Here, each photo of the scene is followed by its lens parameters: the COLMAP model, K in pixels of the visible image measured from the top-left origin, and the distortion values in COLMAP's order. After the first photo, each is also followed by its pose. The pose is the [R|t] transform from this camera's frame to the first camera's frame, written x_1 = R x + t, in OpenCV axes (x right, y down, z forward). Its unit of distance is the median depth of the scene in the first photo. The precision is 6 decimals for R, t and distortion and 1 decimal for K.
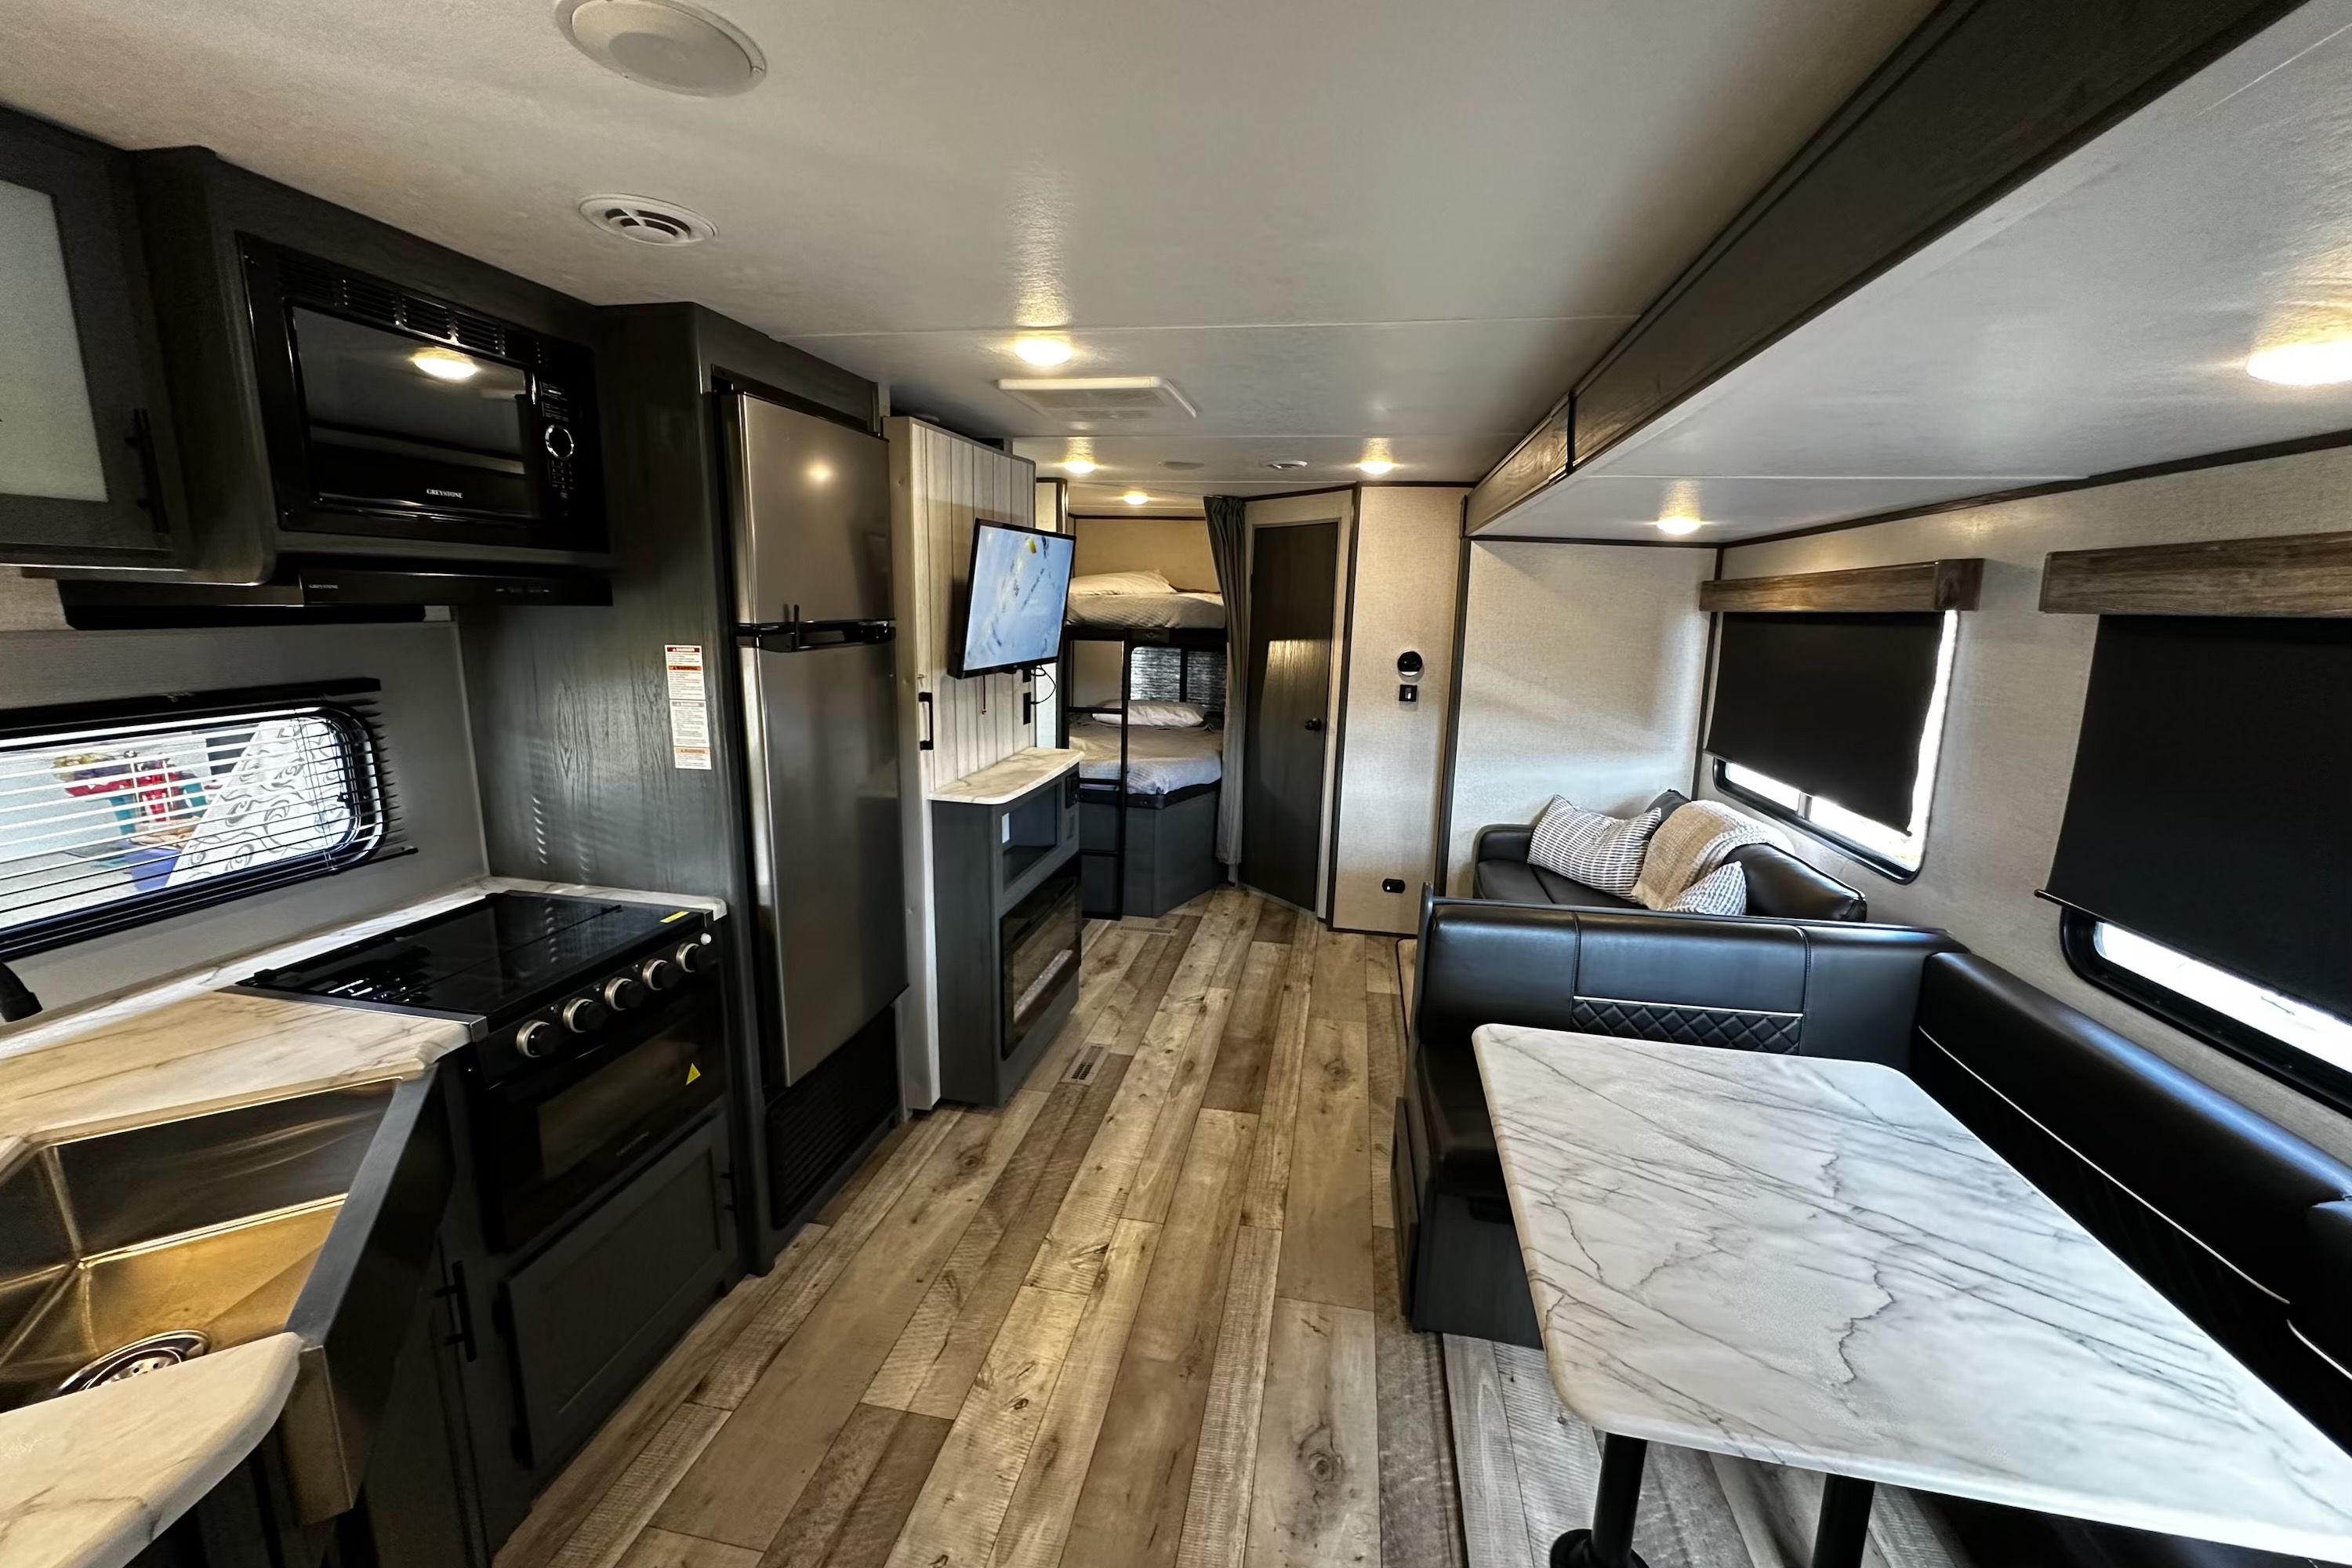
lens RADIAL K [[936.2, 0, 1184.6], [0, 936.2, 783.9], [0, 0, 1]] dist [-0.009019, 0.001310]
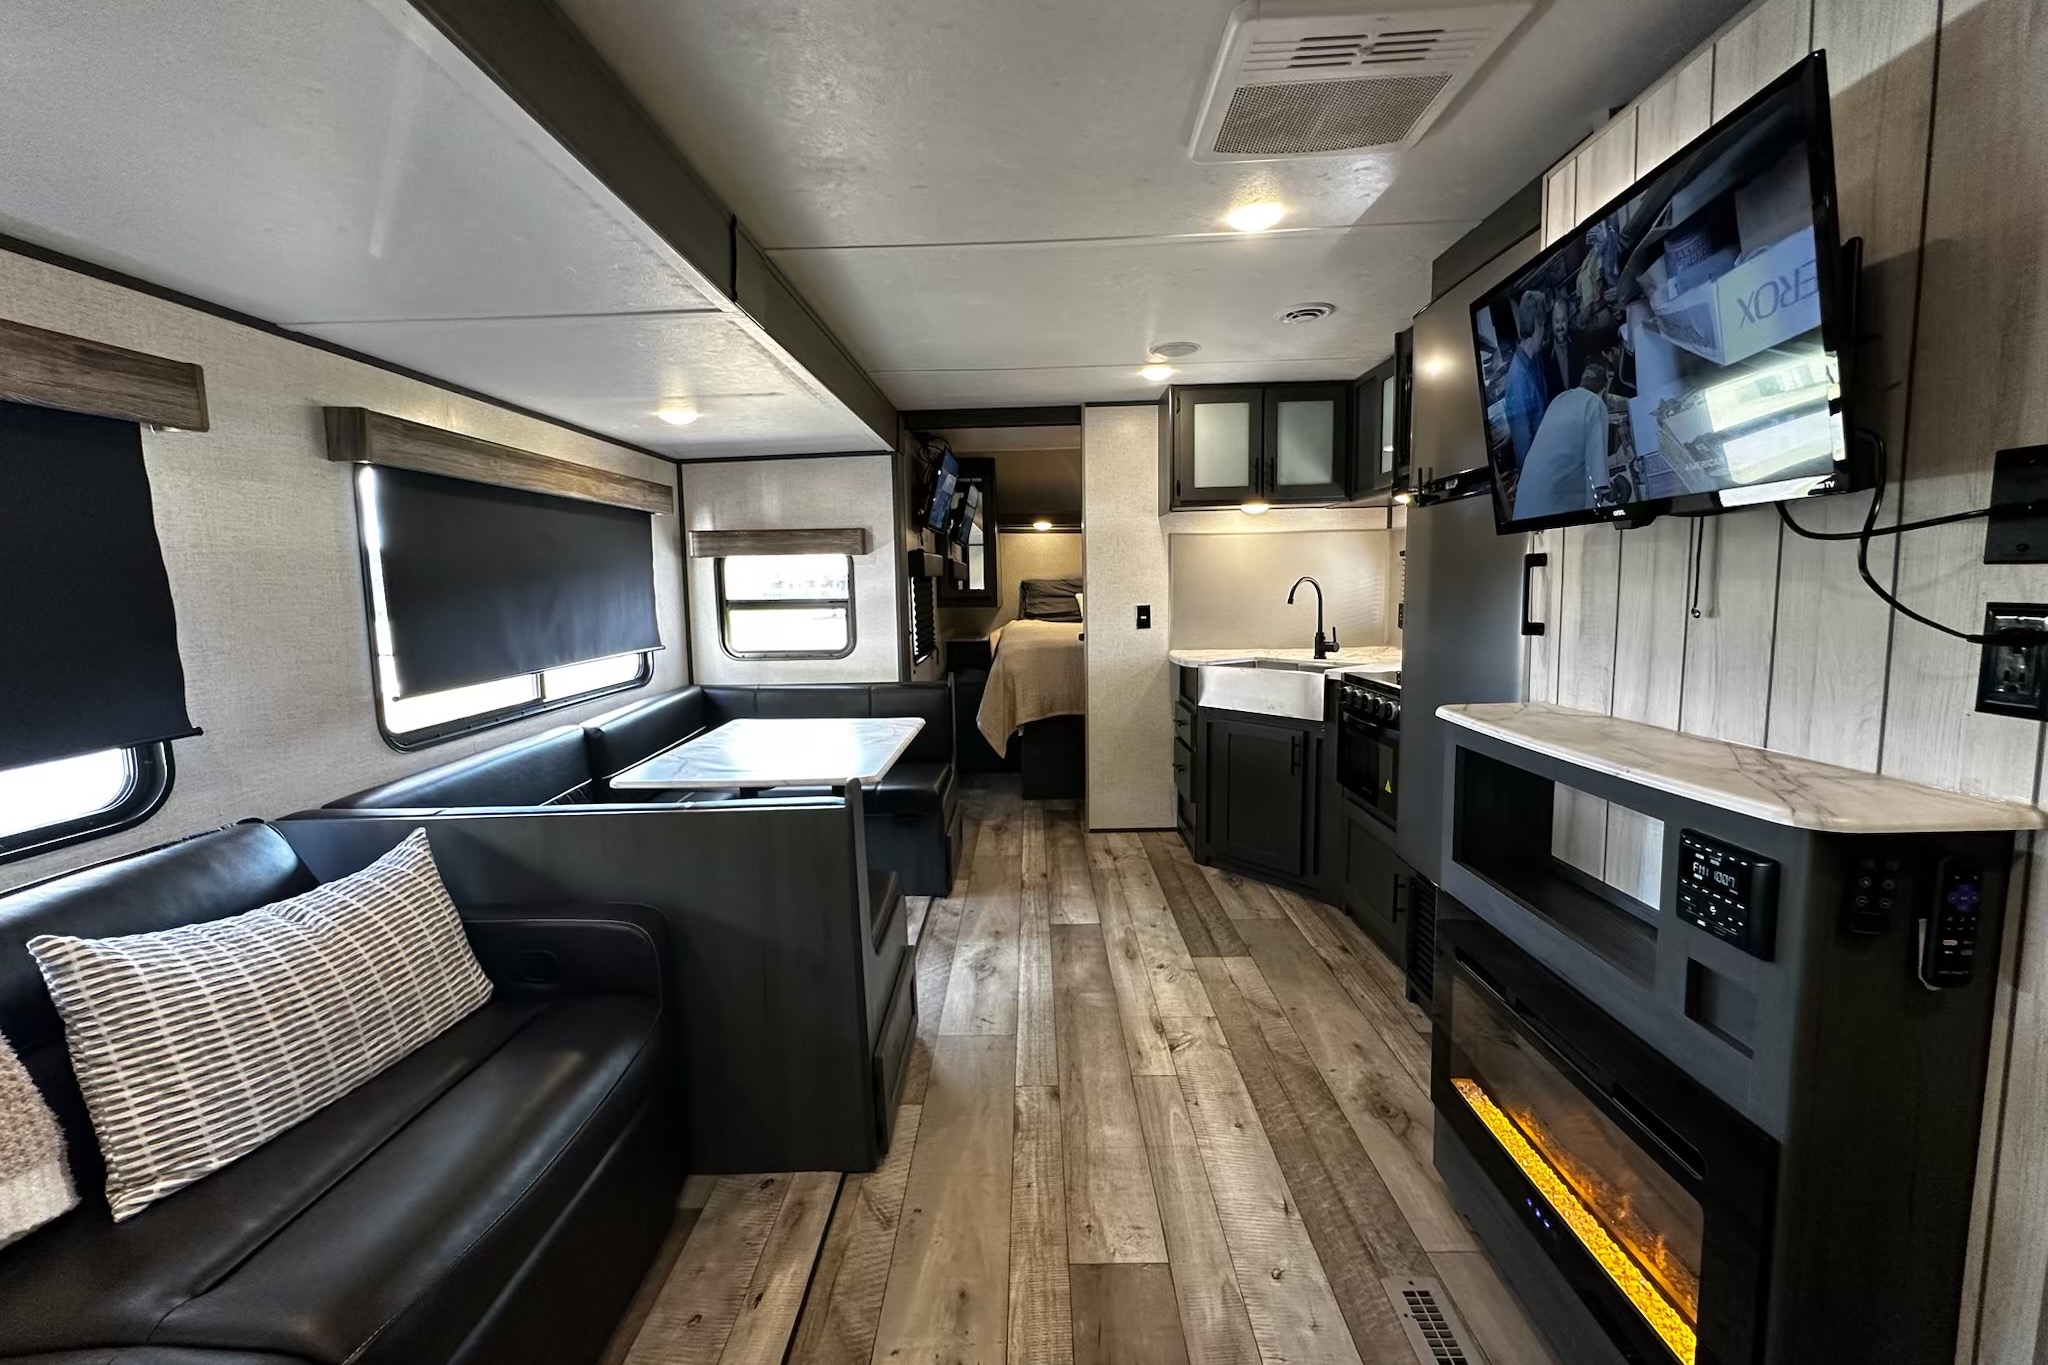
lens RADIAL K [[815.2, 0, 1016.9], [0, 815.2, 682.7], [0, 0, 1]] dist [-0.009019, 0.001310]
pose [[-0.987202, 0.021796, -0.157980, 0.282106], [-0.028012, 0.951515, 0.306323, -0.242104], [0.156997, 0.306828, -0.938727, 2.055485]]
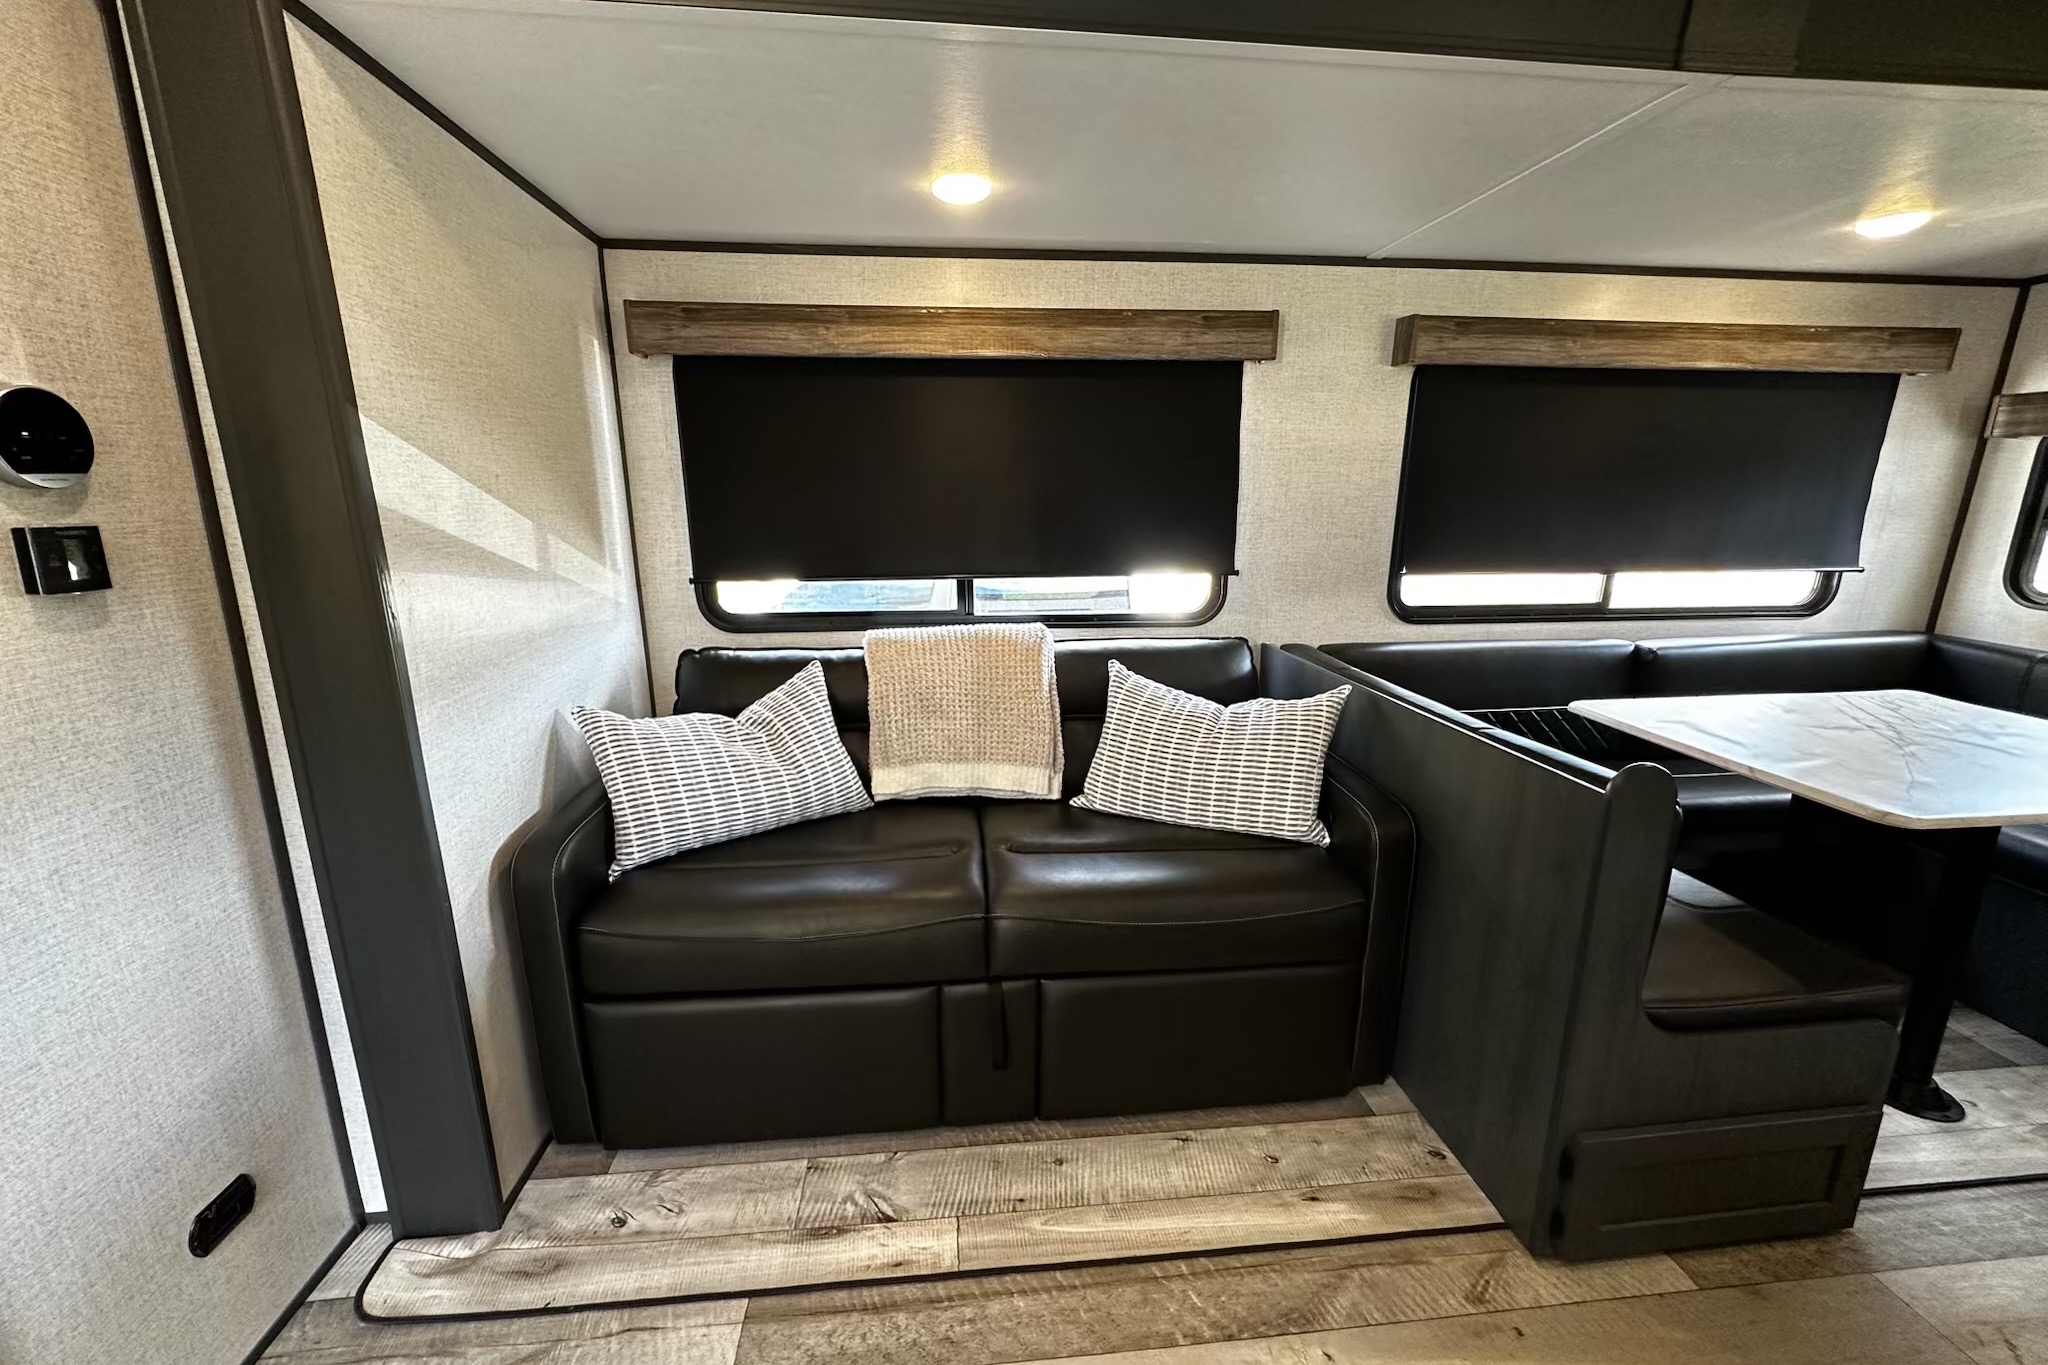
lens RADIAL K [[815.2, 0, 1020.0], [0, 815.2, 678.4], [0, 0, 1]] dist [-0.009019, 0.001310]
pose [[-0.263851, -0.233454, 0.935886, -0.106875], [0.178551, 0.941679, 0.285237, -0.181936], [-0.947894, 0.242363, -0.206780, 1.786269]]
